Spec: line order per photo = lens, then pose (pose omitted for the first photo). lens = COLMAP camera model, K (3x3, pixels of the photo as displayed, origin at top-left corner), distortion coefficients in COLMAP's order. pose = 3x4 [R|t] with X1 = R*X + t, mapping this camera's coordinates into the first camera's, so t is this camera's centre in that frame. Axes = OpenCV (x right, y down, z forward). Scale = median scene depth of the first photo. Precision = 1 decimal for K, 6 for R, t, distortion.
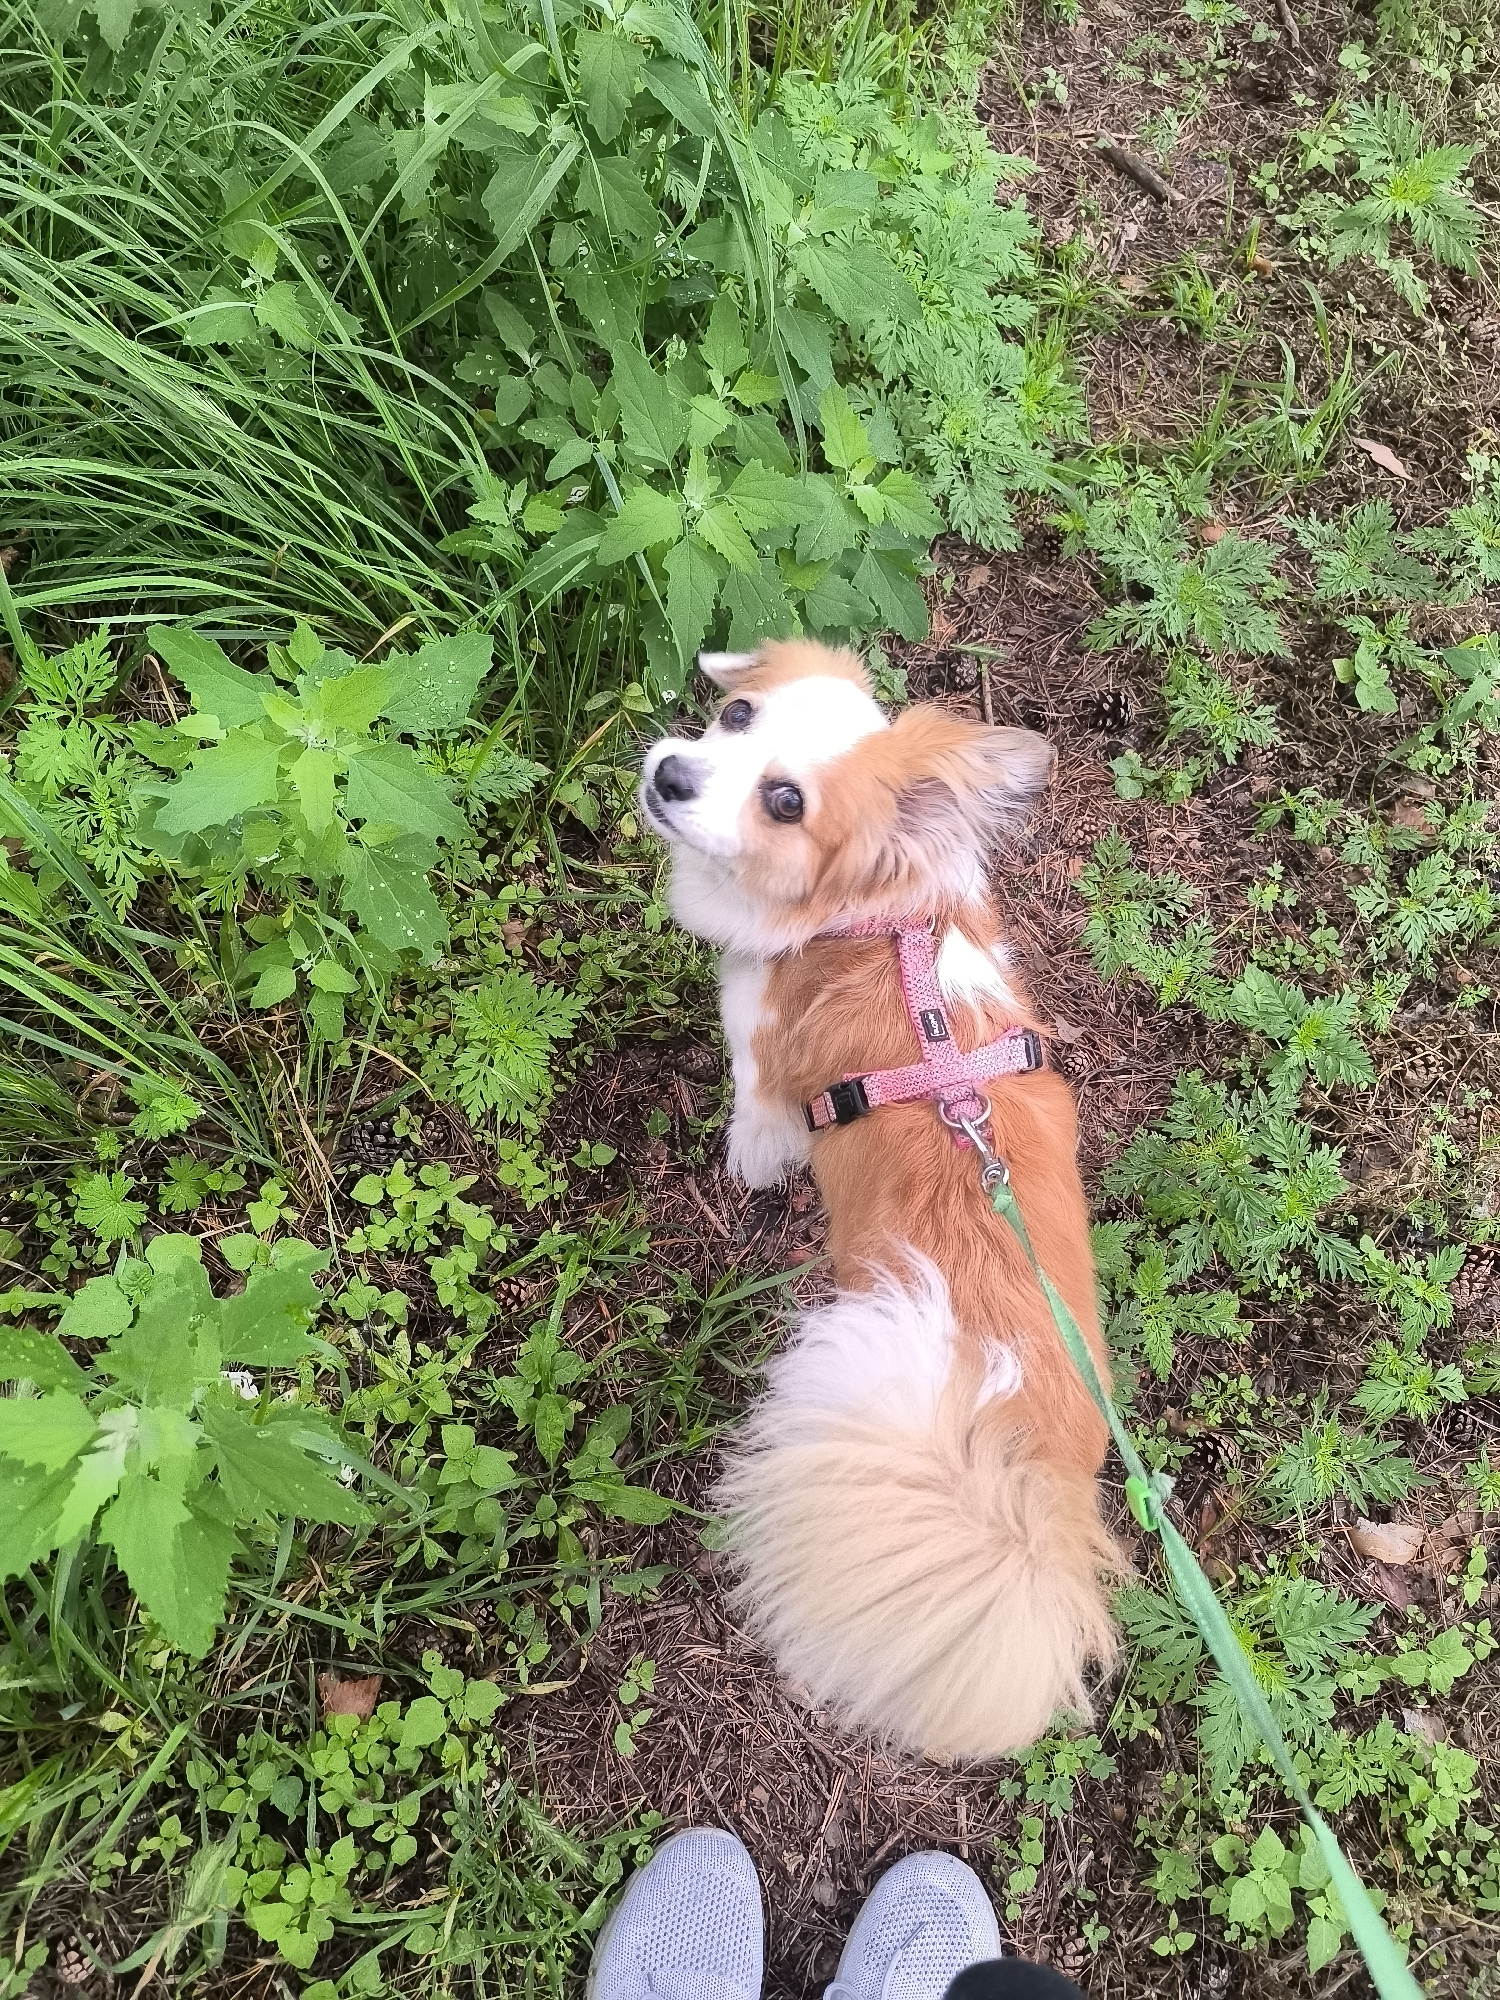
lens RADIAL K [[1349.4, 0, 753.7], [0, 1349.4, 998.4], [0, 0, 1]] dist [0.001082, -0.003878]
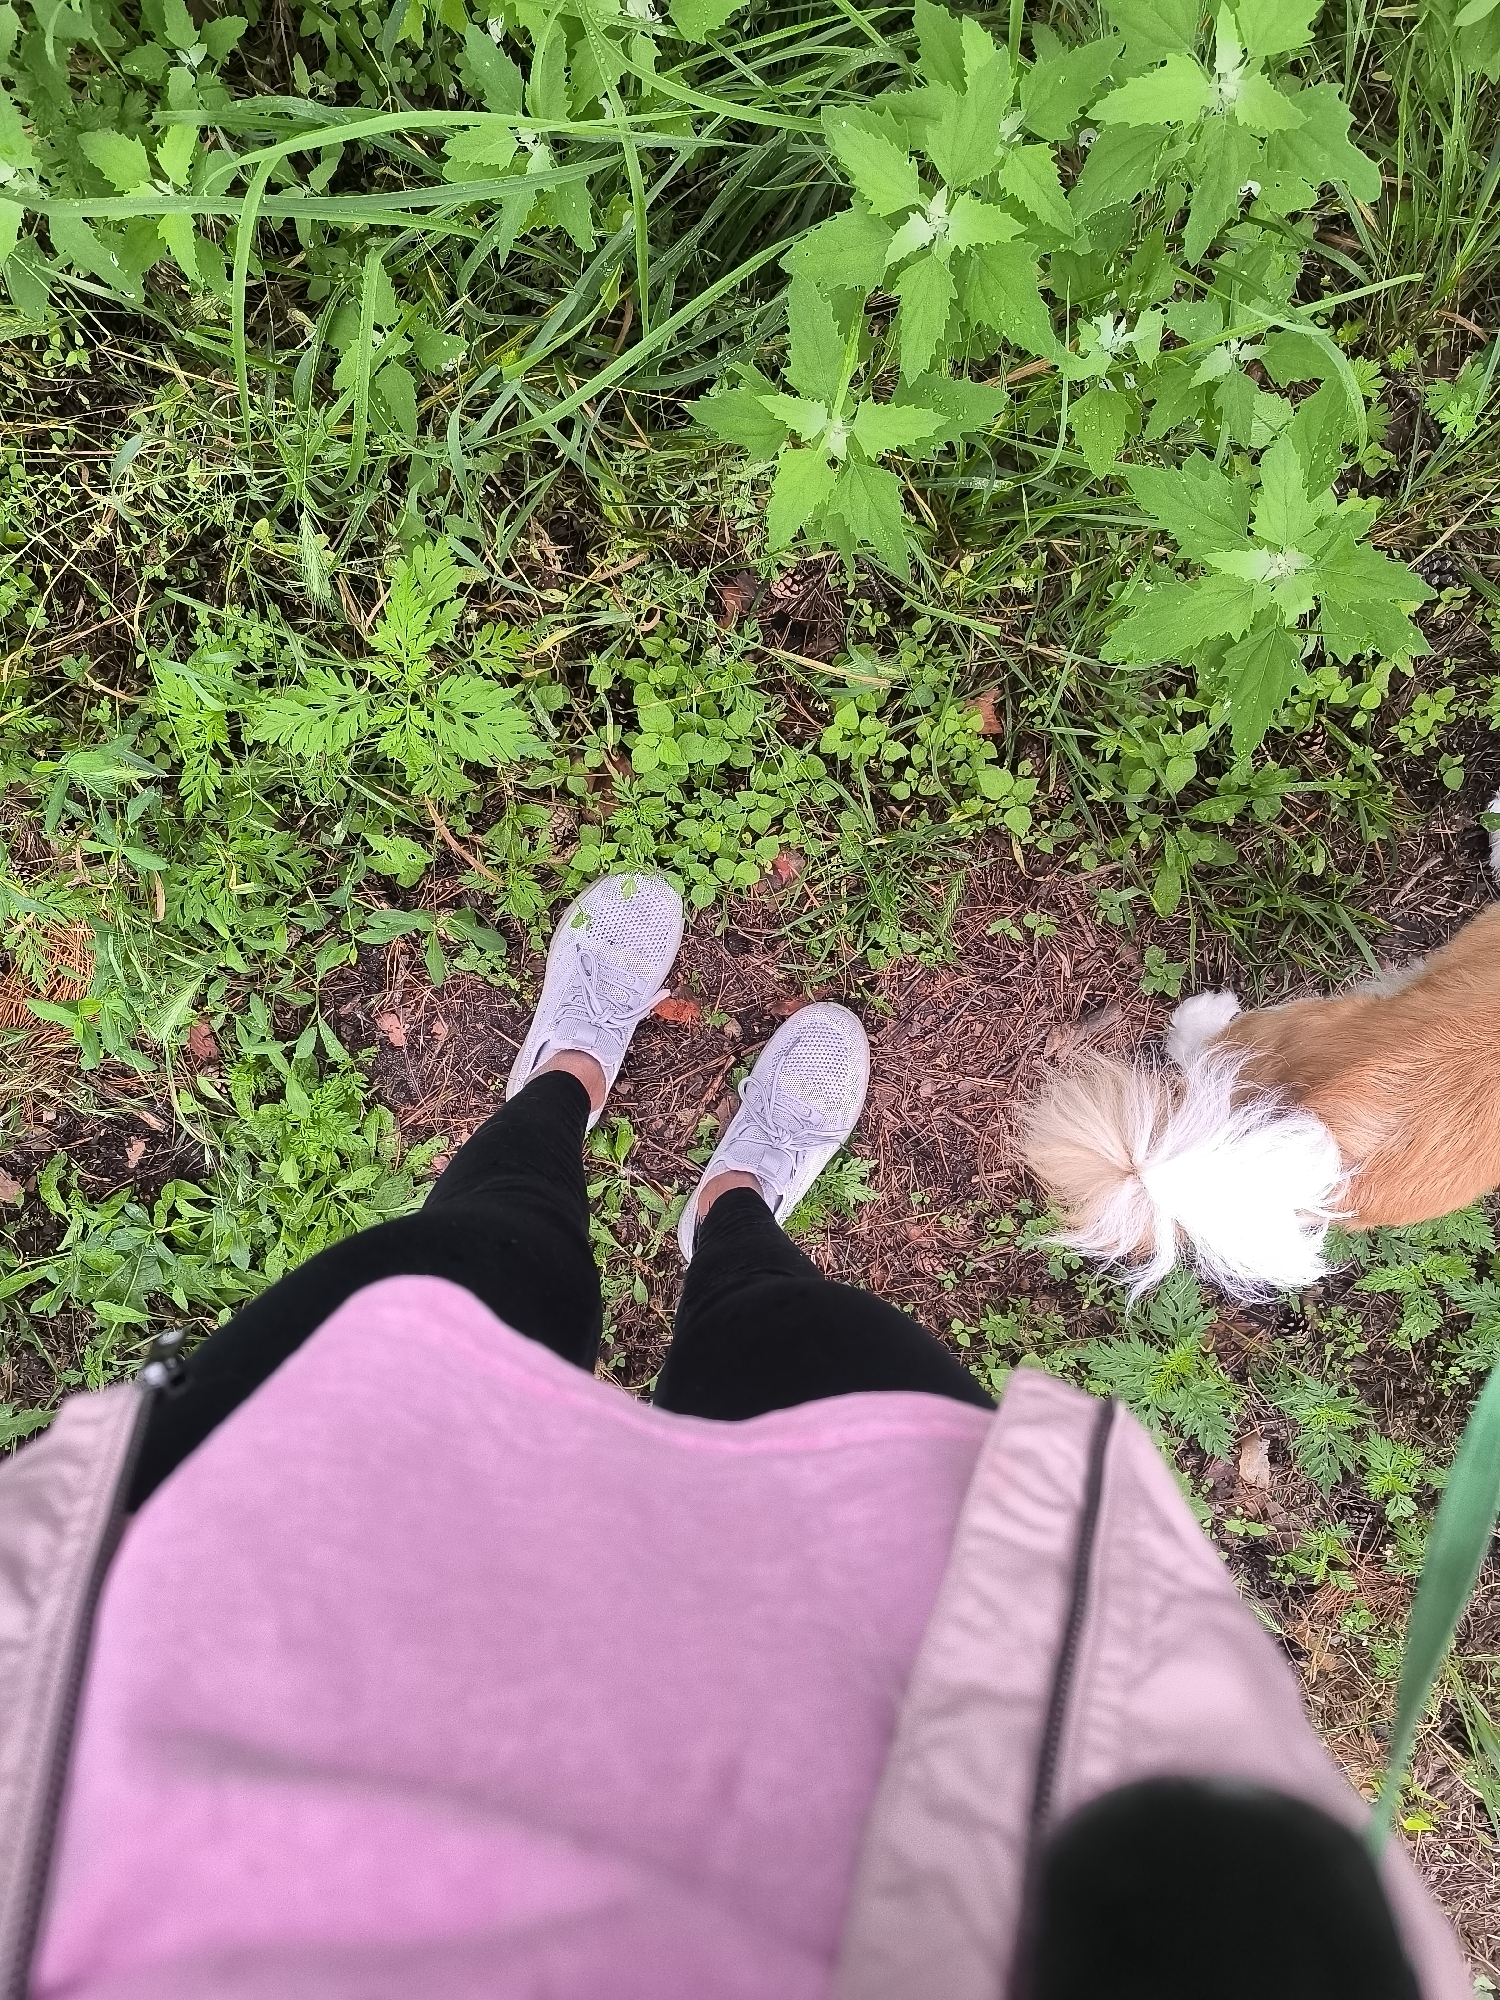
lens RADIAL K [[1349.4, 0, 751.0], [0, 1349.4, 993.6], [0, 0, 1]] dist [0.001082, -0.003878]
pose [[0.239935, 0.968366, 0.068551, -0.173557], [-0.871741, 0.183843, 0.454170, 0.165431], [0.427200, -0.168730, 0.888274, -0.284451]]
